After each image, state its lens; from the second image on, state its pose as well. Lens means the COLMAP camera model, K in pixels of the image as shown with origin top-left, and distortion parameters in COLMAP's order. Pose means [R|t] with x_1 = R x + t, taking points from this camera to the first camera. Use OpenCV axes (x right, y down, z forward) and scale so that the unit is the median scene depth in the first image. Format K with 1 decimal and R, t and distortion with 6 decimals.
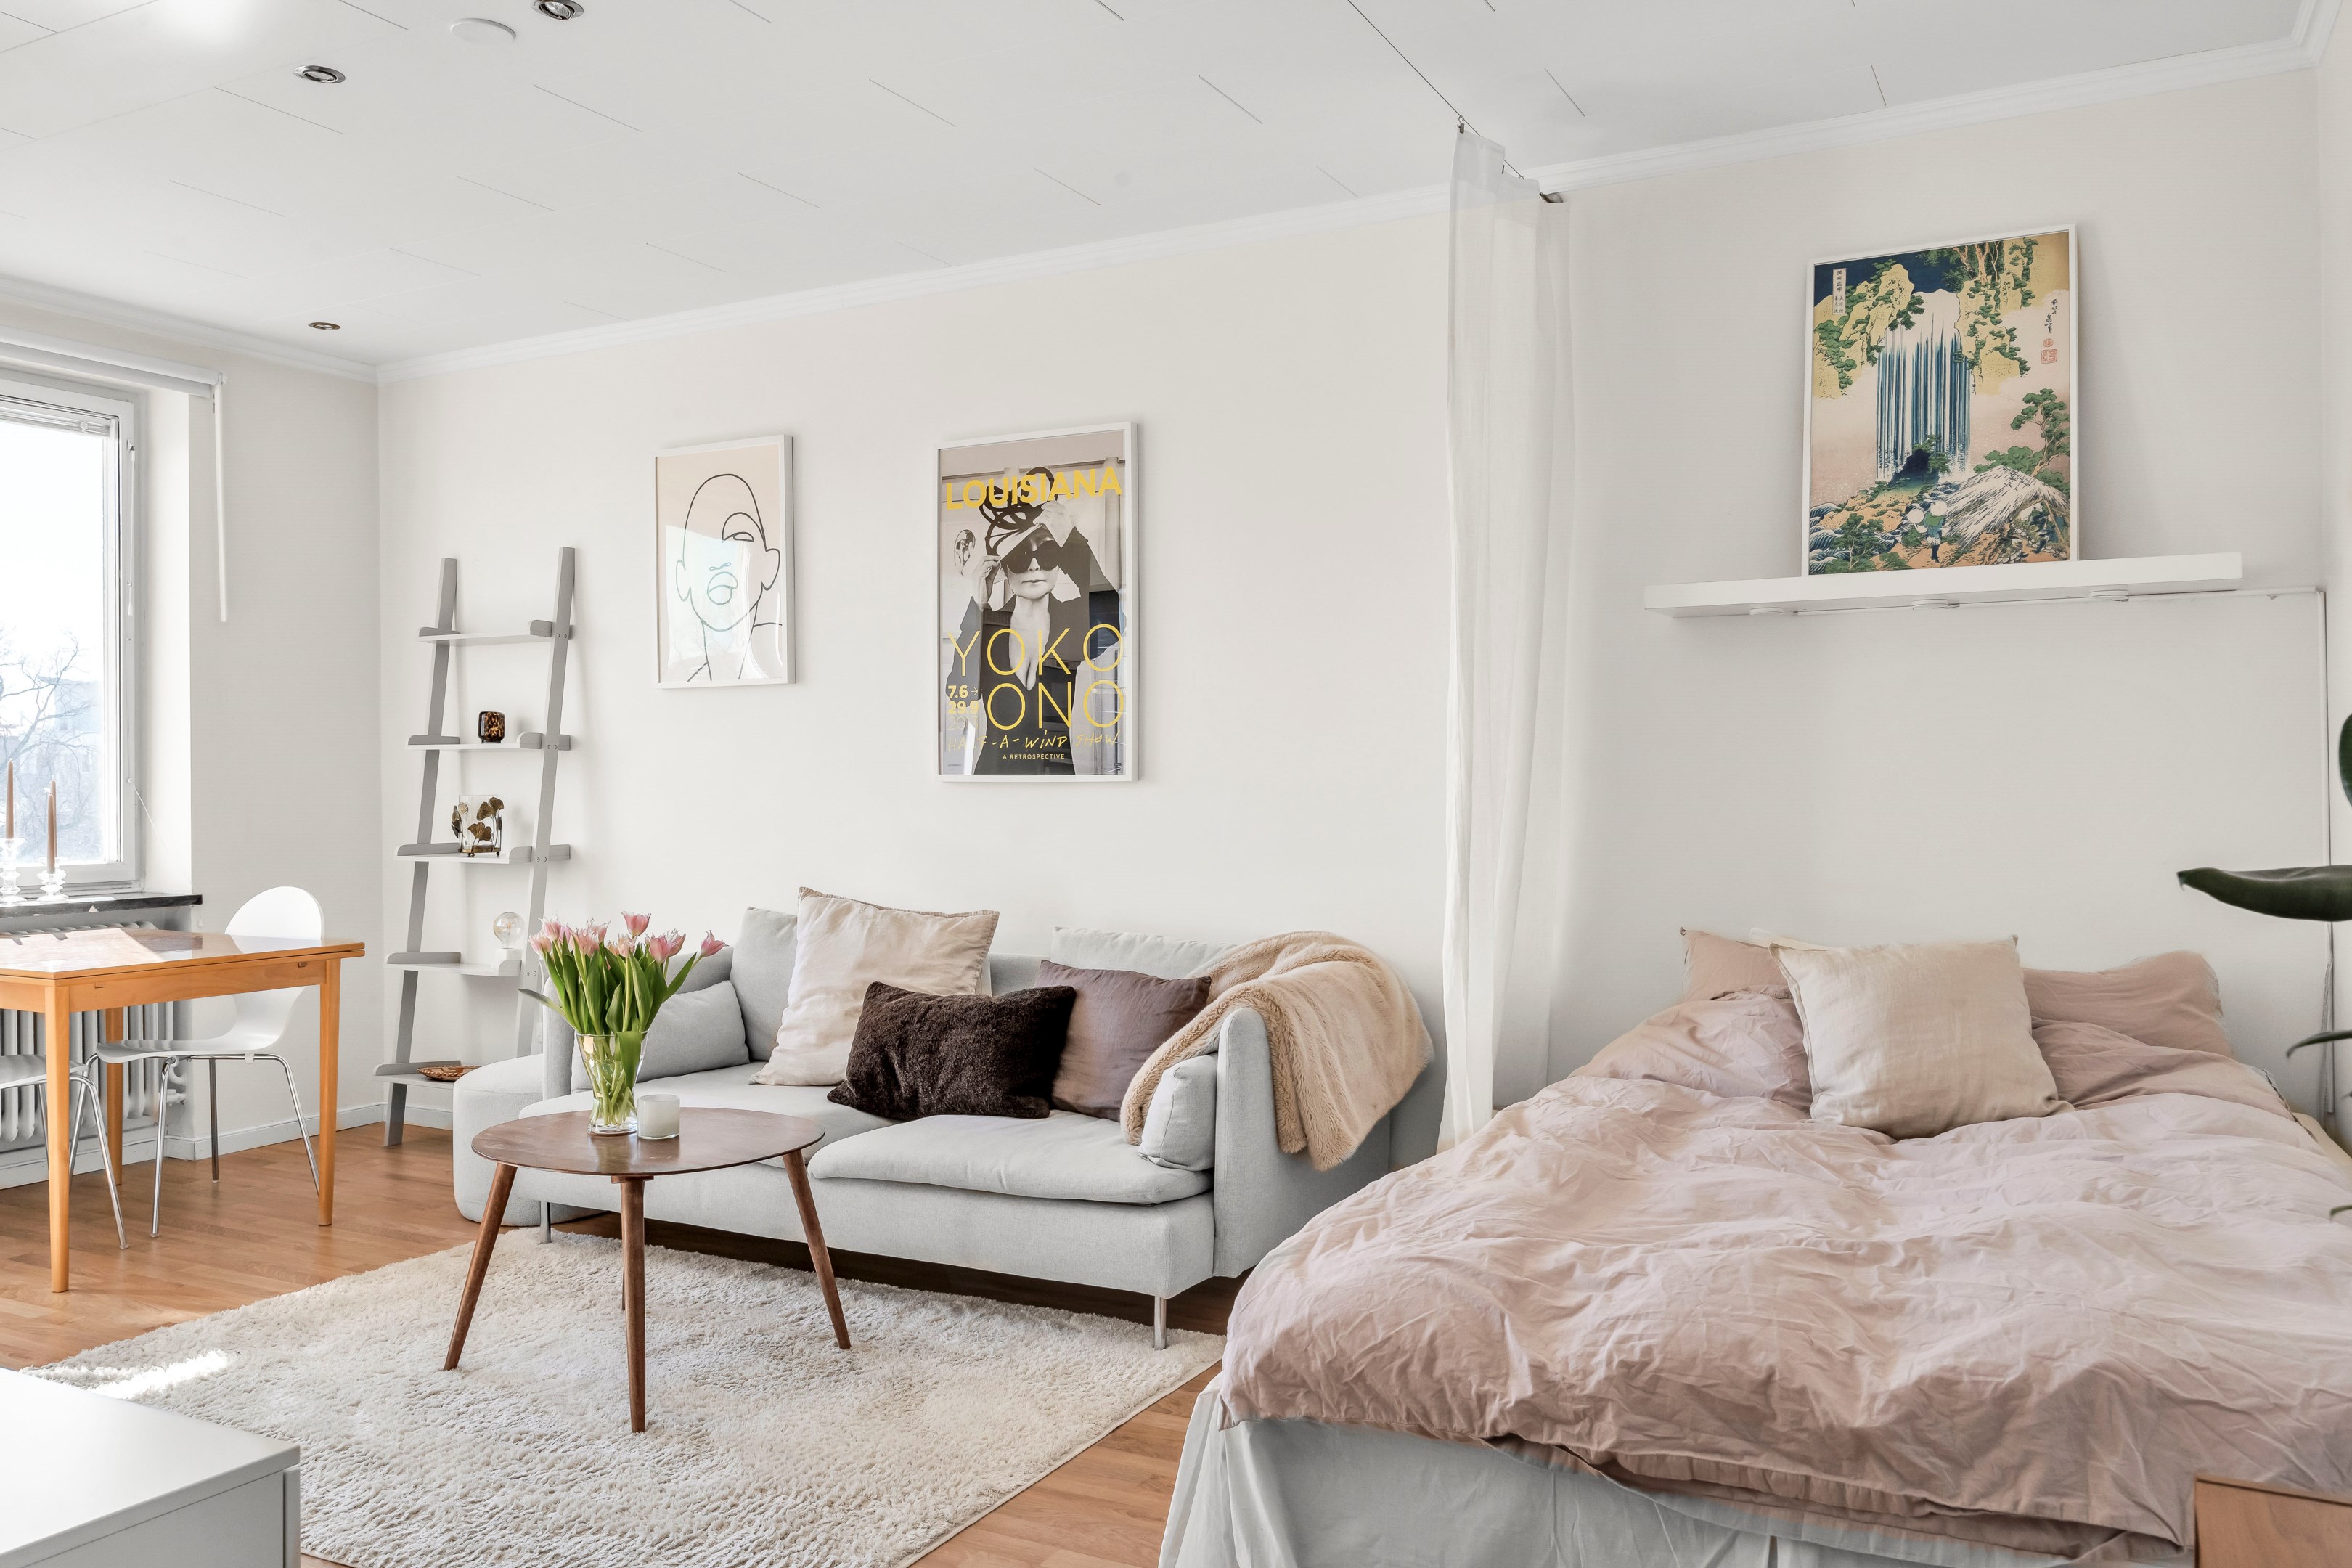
lens RADIAL K [[1706.5, 0, 1180.6], [0, 1706.5, 802.1], [0, 0, 1]] dist [-0.025353, 0.012714]
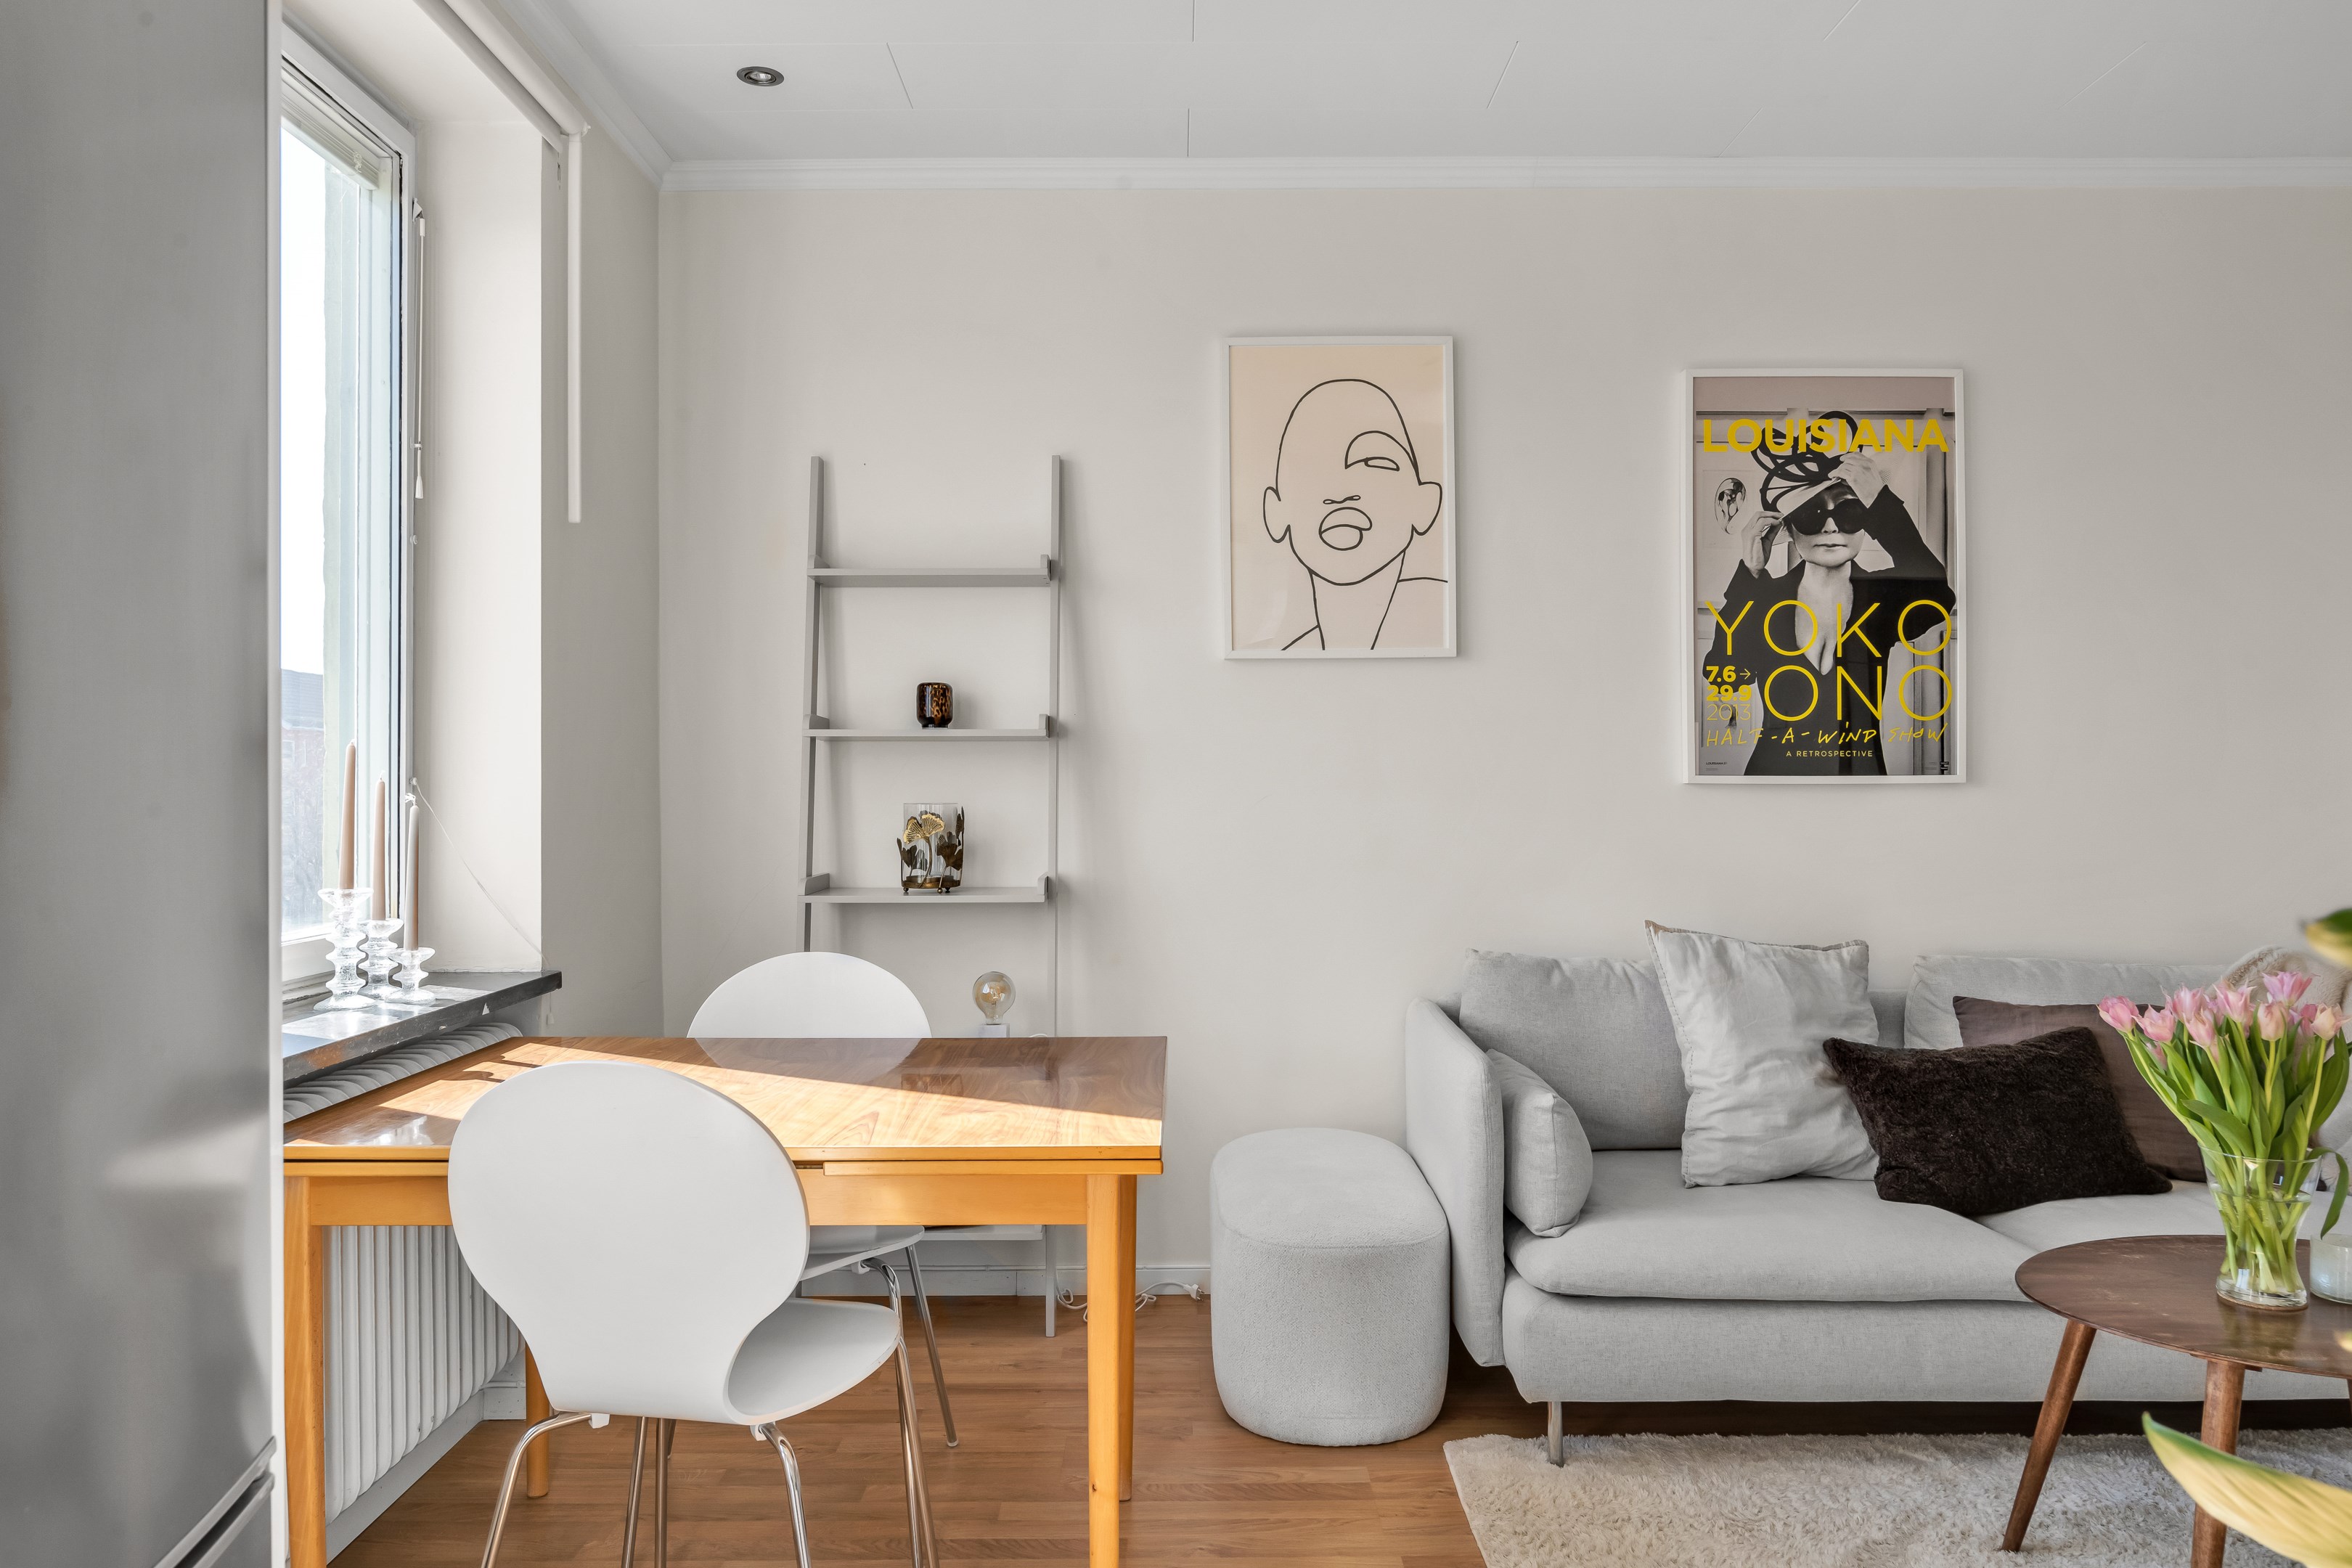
lens RADIAL K [[1560.0, 0, 1179.4], [0, 1560.0, 772.8], [0, 0, 1]] dist [-0.009635, 0.002768]
pose [[0.890925, 0.004122, 0.454133, -0.718729], [0.007157, 0.999707, -0.023115, -0.001892], [-0.454095, 0.023844, 0.890634, 0.462834]]
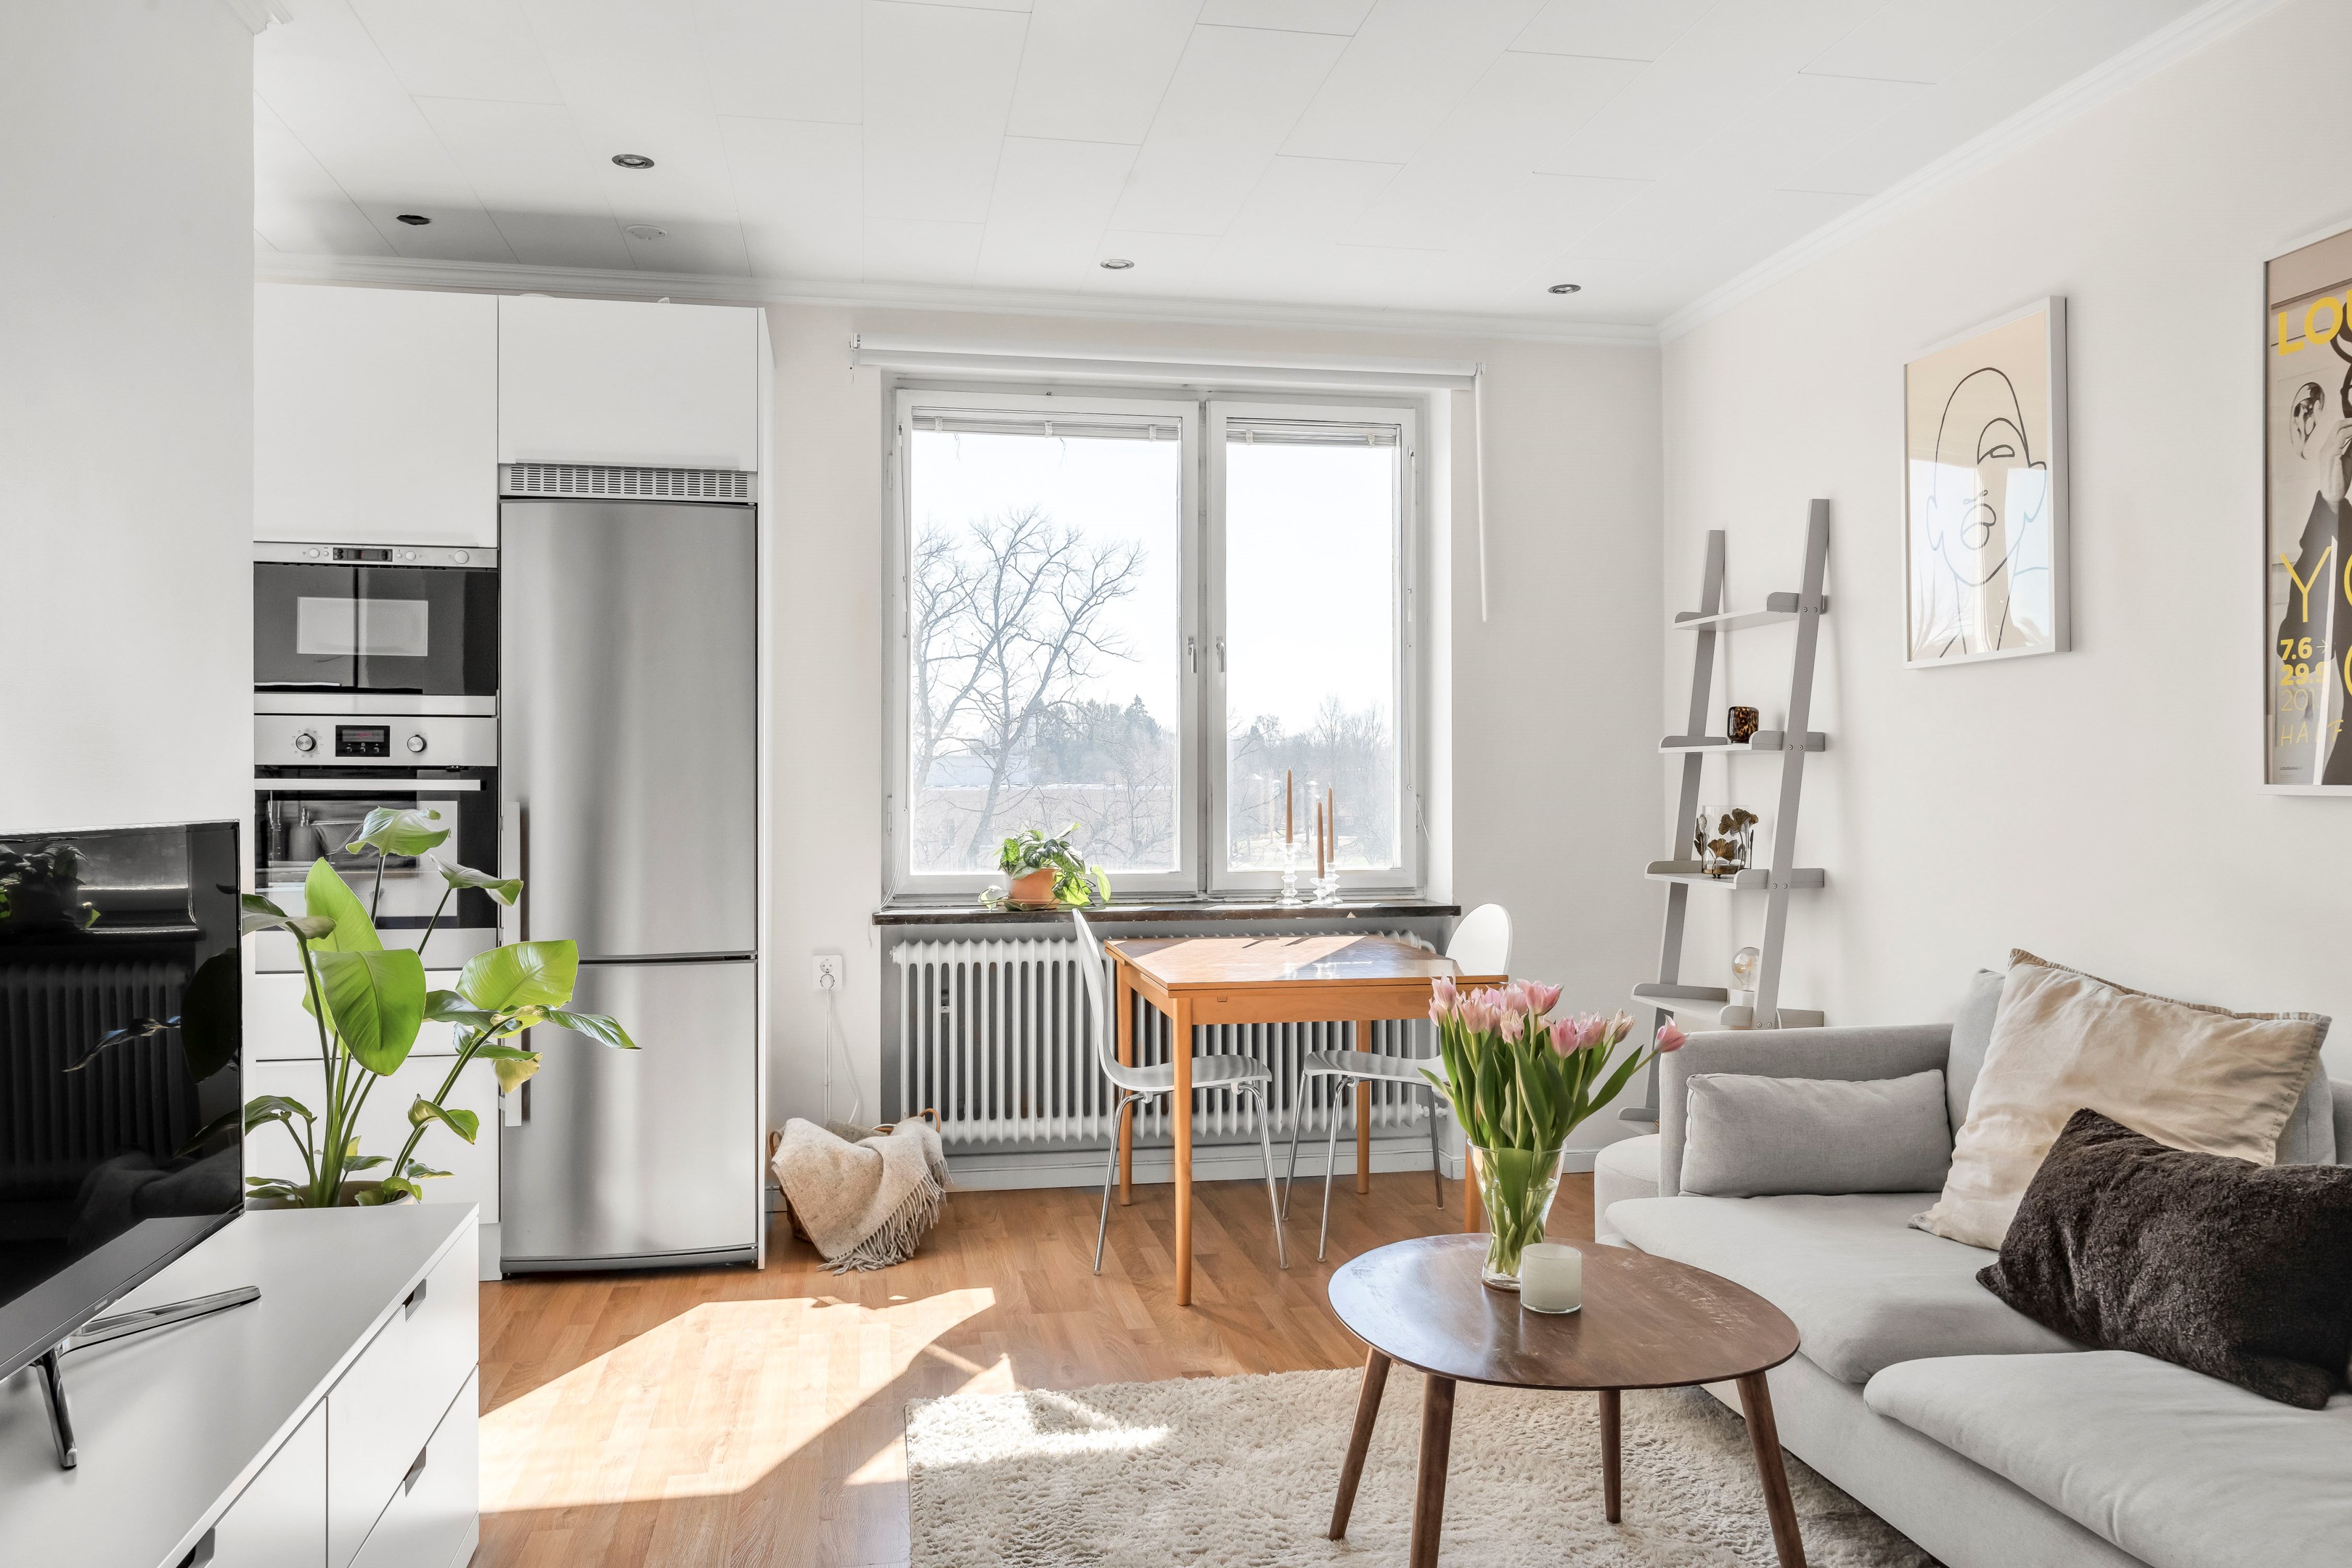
lens RADIAL K [[1706.5, 0, 1208.0], [0, 1706.5, 790.6], [0, 0, 1]] dist [-0.025353, 0.012714]
pose [[0.621458, 0.005058, -0.783431, 0.106216], [-0.011237, 0.999934, -0.002458, -0.007952], [0.783367, 0.010331, 0.621473, 0.321874]]
